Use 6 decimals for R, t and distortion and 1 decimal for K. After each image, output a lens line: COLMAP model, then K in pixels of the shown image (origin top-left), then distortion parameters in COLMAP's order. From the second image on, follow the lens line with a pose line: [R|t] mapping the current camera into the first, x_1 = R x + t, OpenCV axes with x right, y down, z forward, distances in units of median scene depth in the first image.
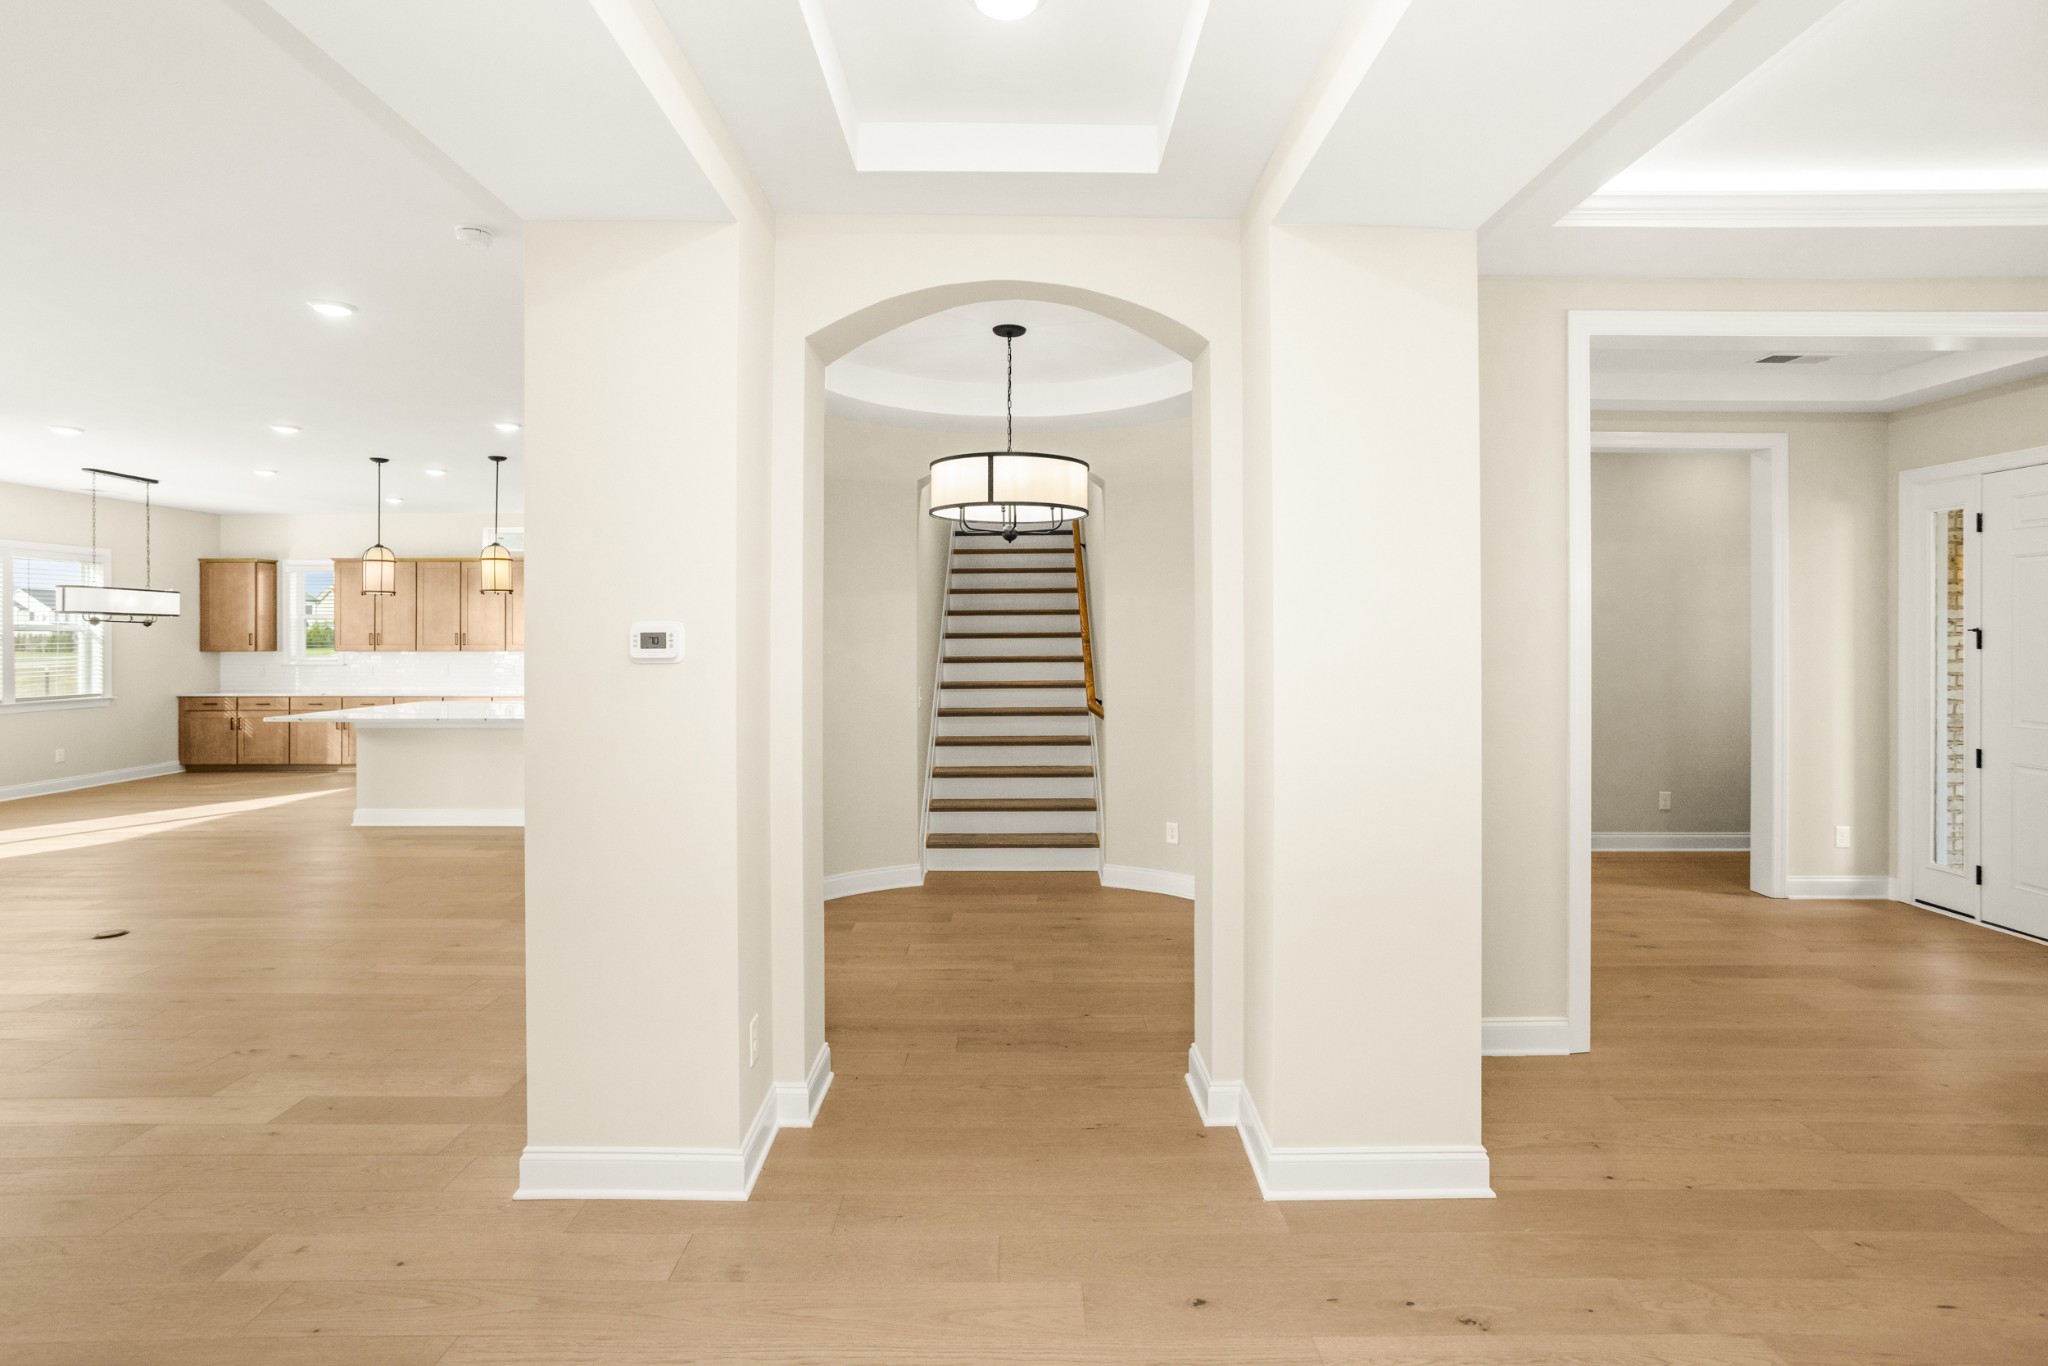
lens RADIAL K [[998.3, 0, 1025.7], [0, 998.3, 634.9], [0, 0, 1]] dist [-0.039764, 0.027449]
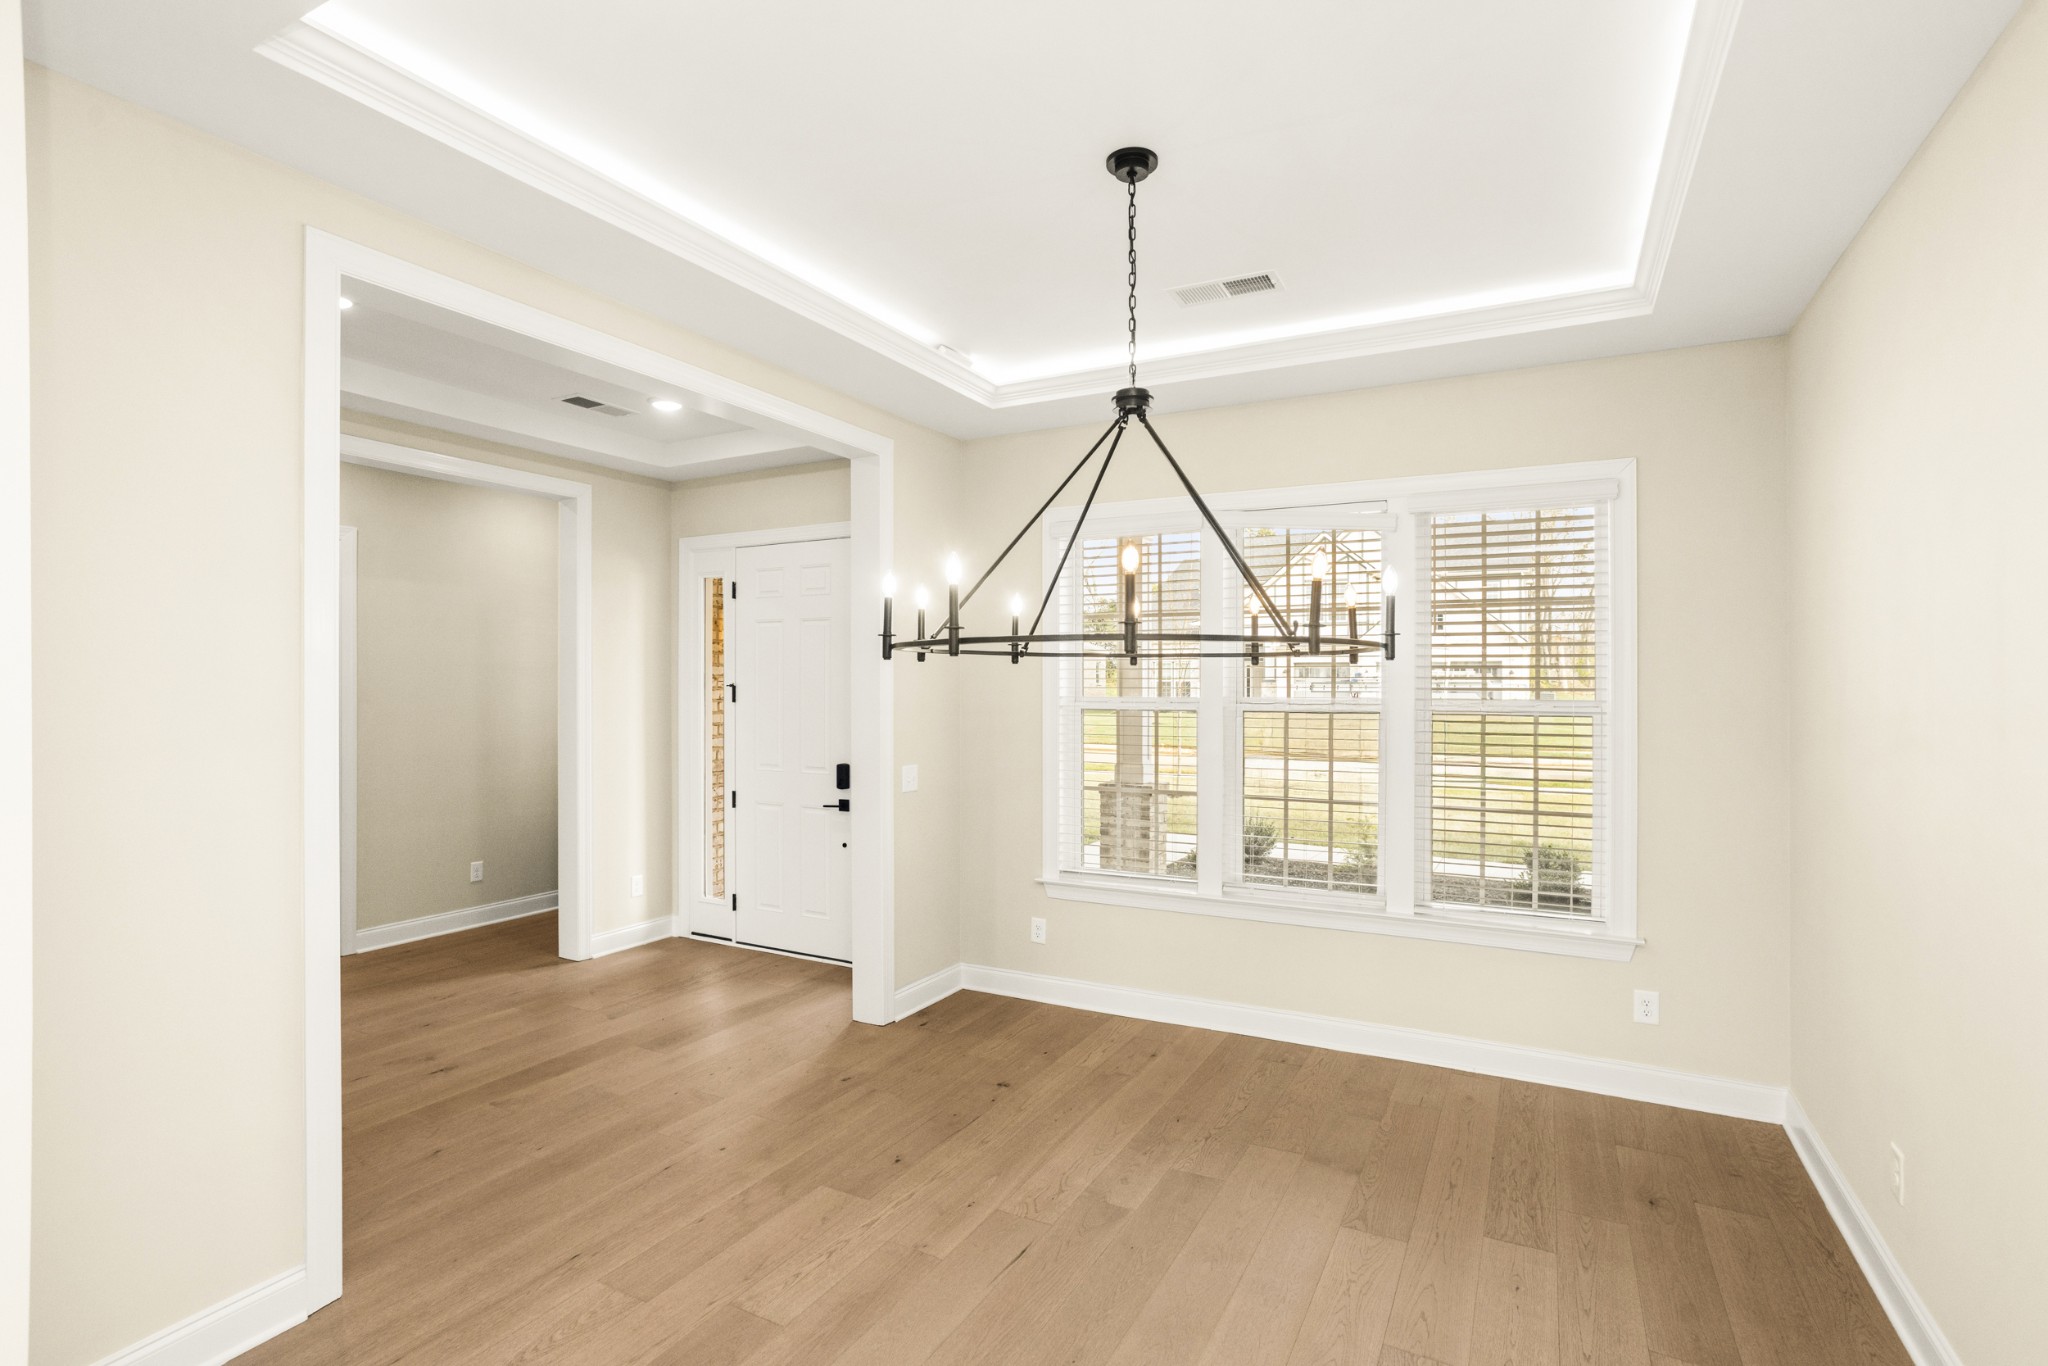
lens RADIAL K [[996.6, 0, 1013.2], [0, 996.6, 677.6], [0, 0, 1]] dist [-0.045374, 0.035112]
pose [[0.491683, 0.004198, 0.870764, 0.133267], [0.002801, 0.999976, -0.006403, -0.005491], [-0.870770, 0.005587, 0.491660, 0.161607]]
